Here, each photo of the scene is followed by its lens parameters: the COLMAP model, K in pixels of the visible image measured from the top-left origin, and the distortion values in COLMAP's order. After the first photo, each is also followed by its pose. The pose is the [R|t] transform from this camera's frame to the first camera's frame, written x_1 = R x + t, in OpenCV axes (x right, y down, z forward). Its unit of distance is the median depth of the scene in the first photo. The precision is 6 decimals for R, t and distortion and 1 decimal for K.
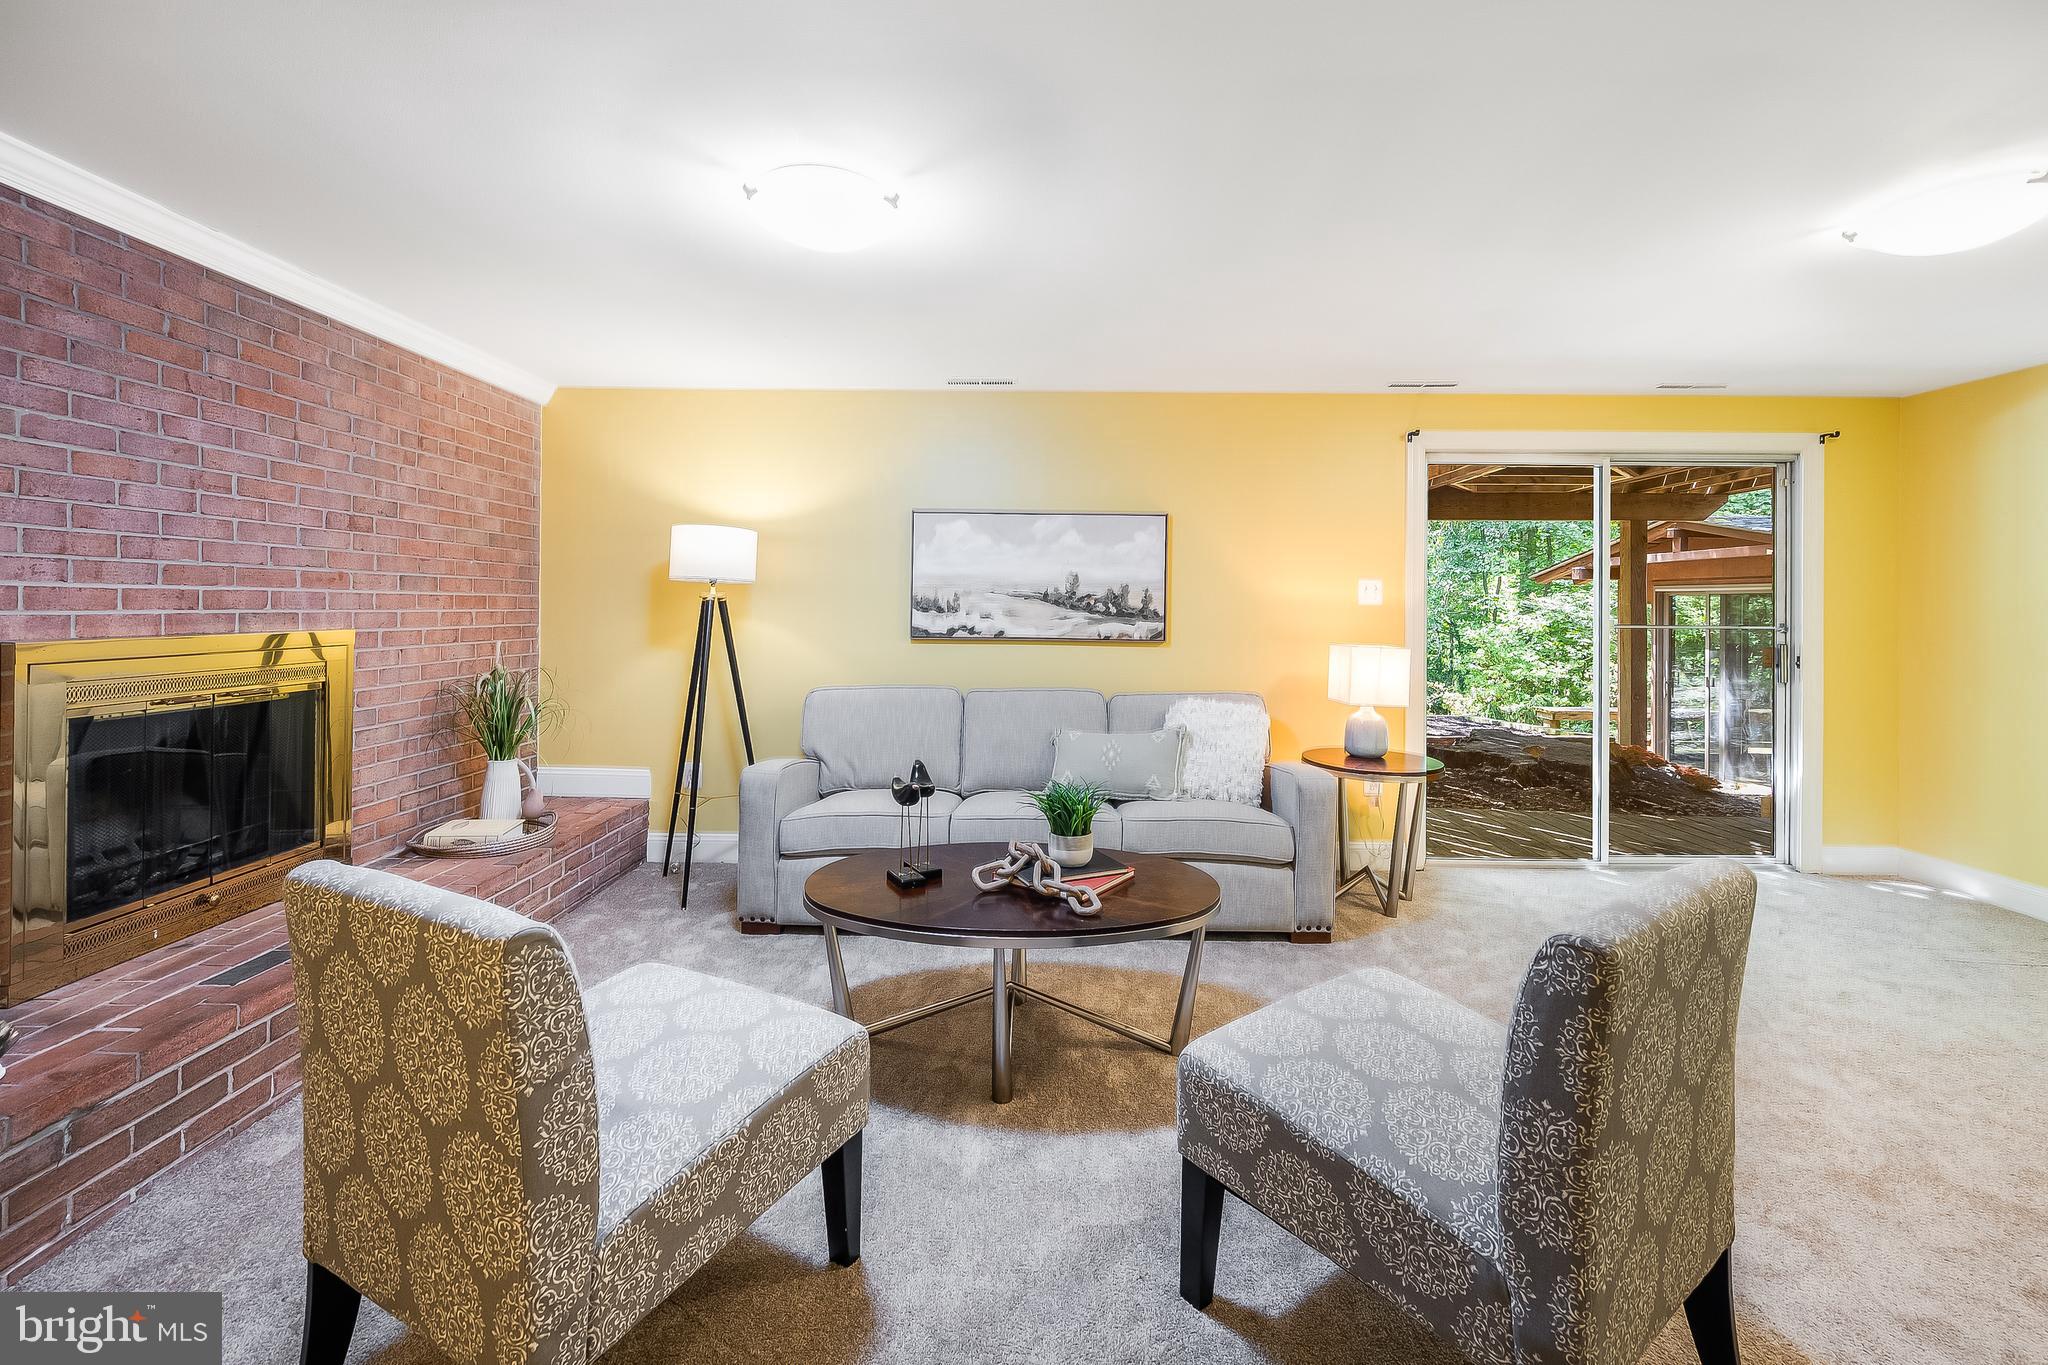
lens RADIAL K [[834.1, 0, 1011.8], [0, 834.1, 608.6], [0, 0, 1]] dist [-0.004638, -0.000176]
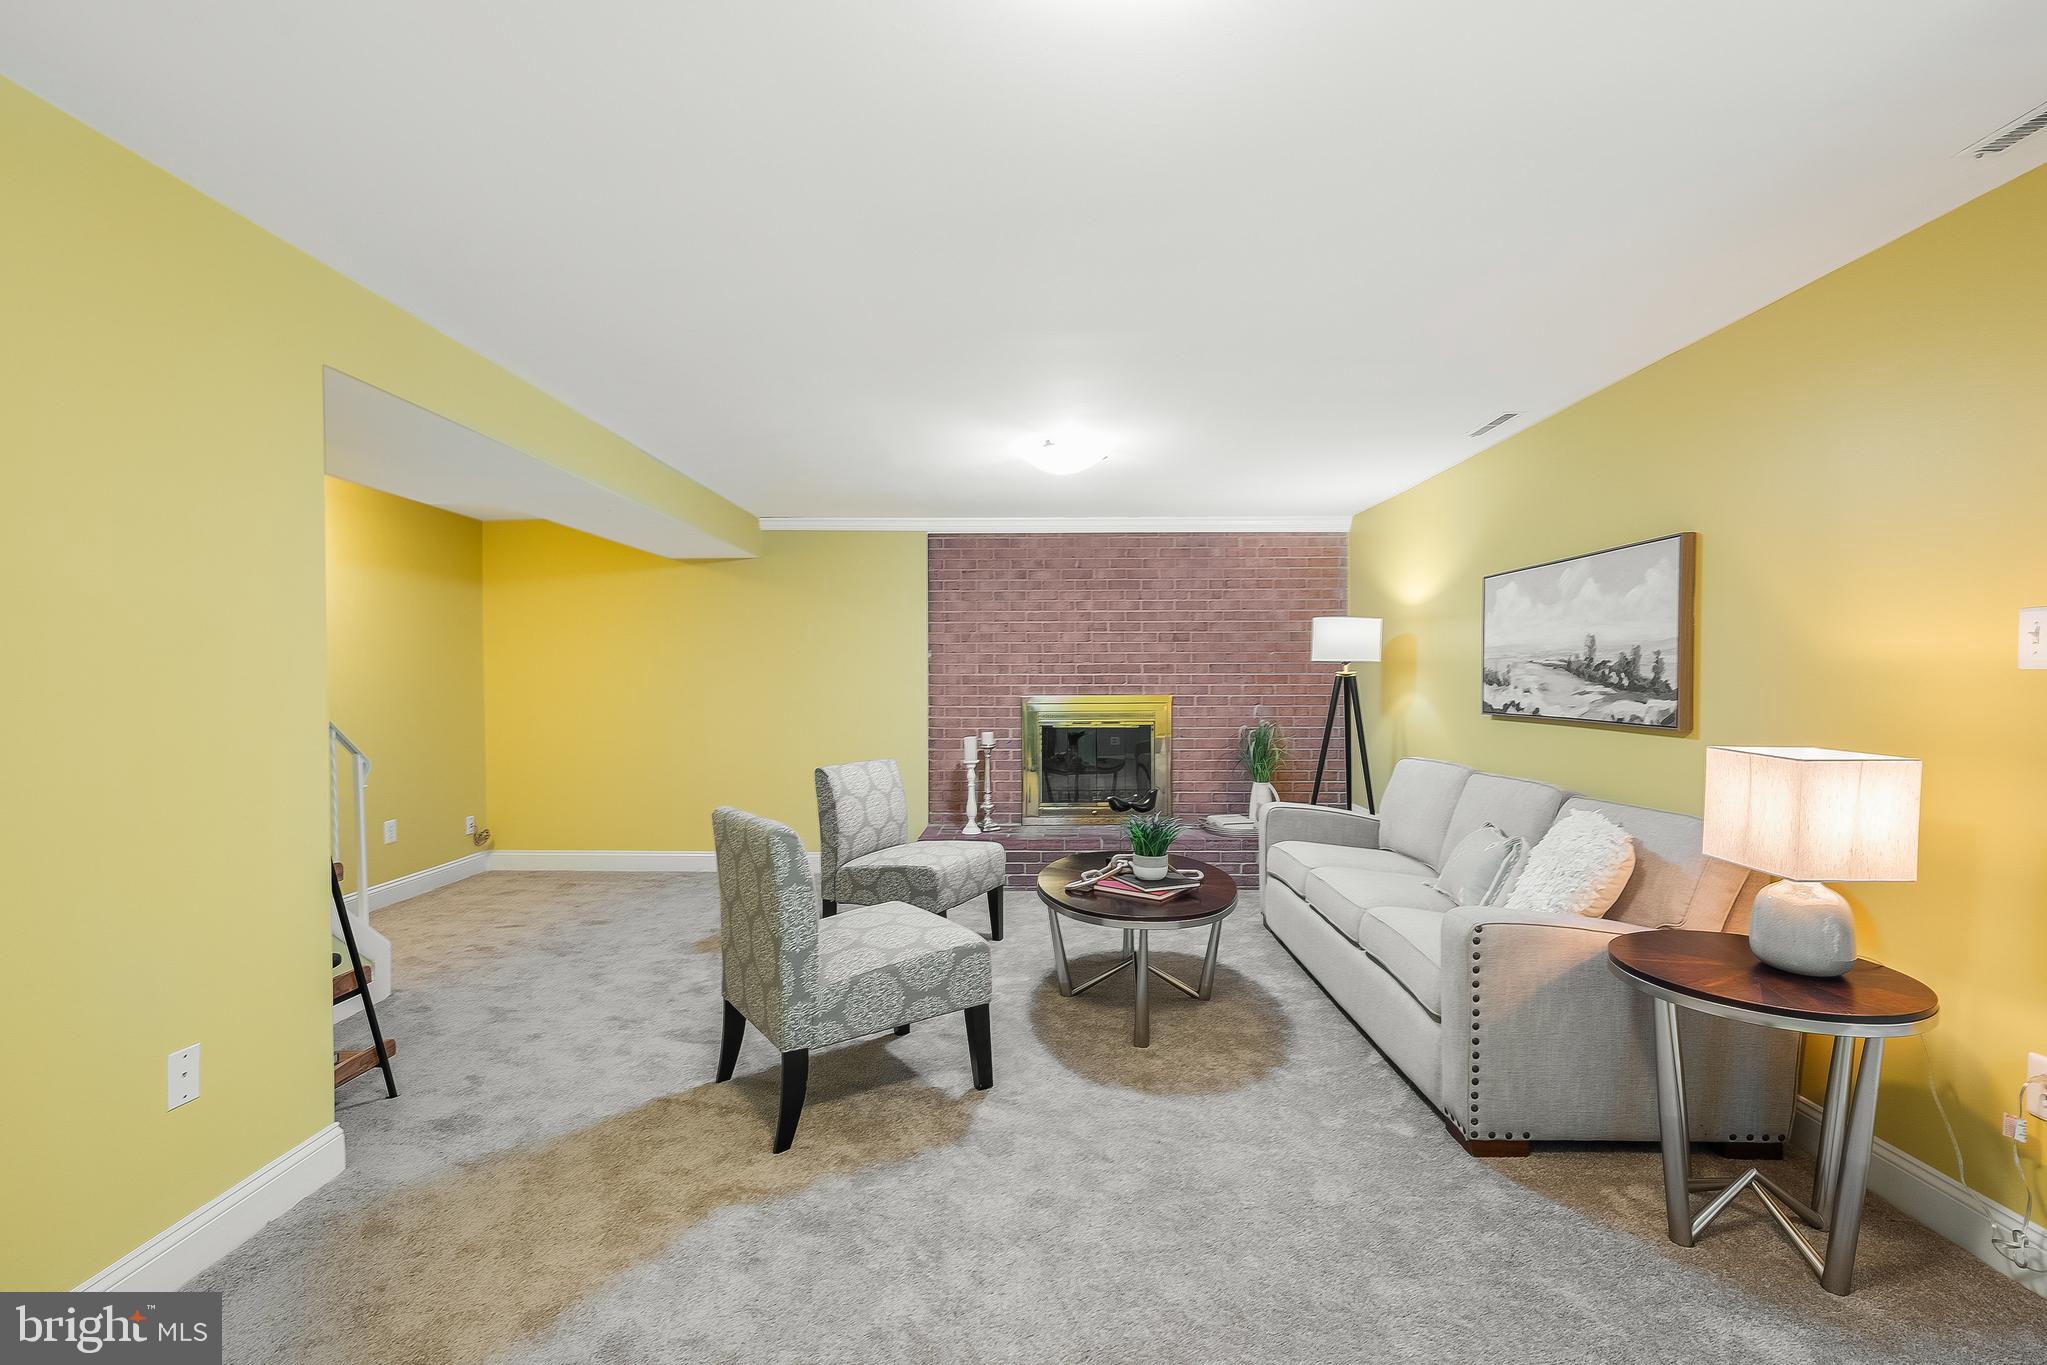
lens RADIAL K [[892.7, 0, 1014.9], [0, 892.7, 684.8], [0, 0, 1]] dist [-0.005008, -0.000321]
pose [[0.006031, -0.003657, -0.999975, 0.882687], [-0.001862, 0.999992, -0.003668, 0.007389], [0.999980, 0.001884, 0.006025, 0.471023]]
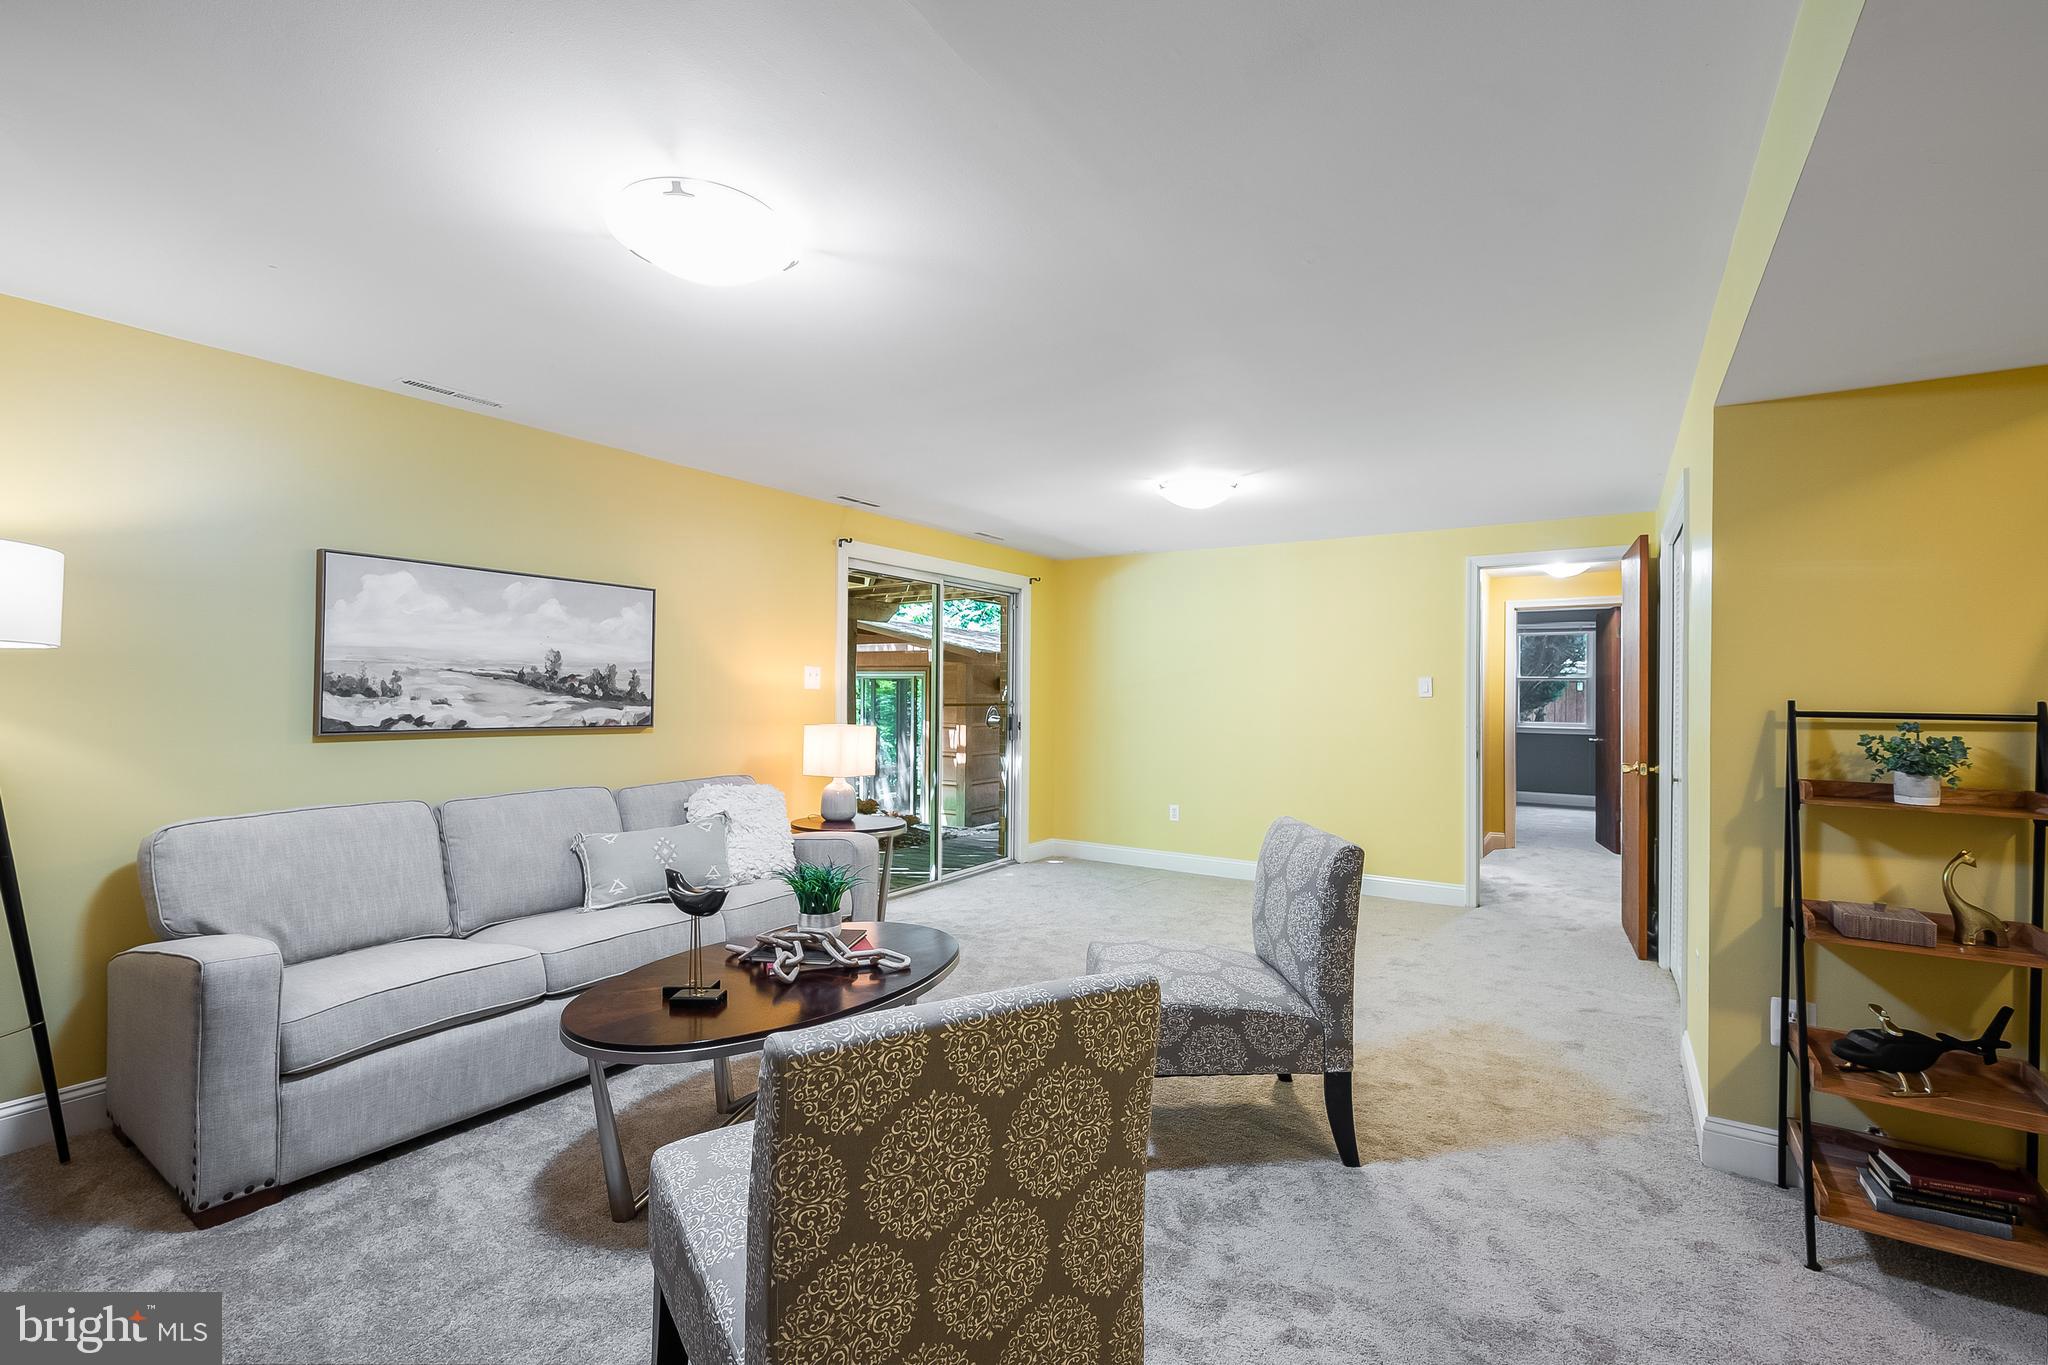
lens RADIAL K [[893.1, 0, 1030.2], [0, 893.1, 689.2], [0, 0, 1]] dist [-0.005008, -0.000321]
pose [[0.530959, 0.000627, 0.847398, -0.434558], [-0.002292, 0.999997, 0.000696, -0.004502], [-0.847395, -0.002312, 0.530959, 0.114895]]
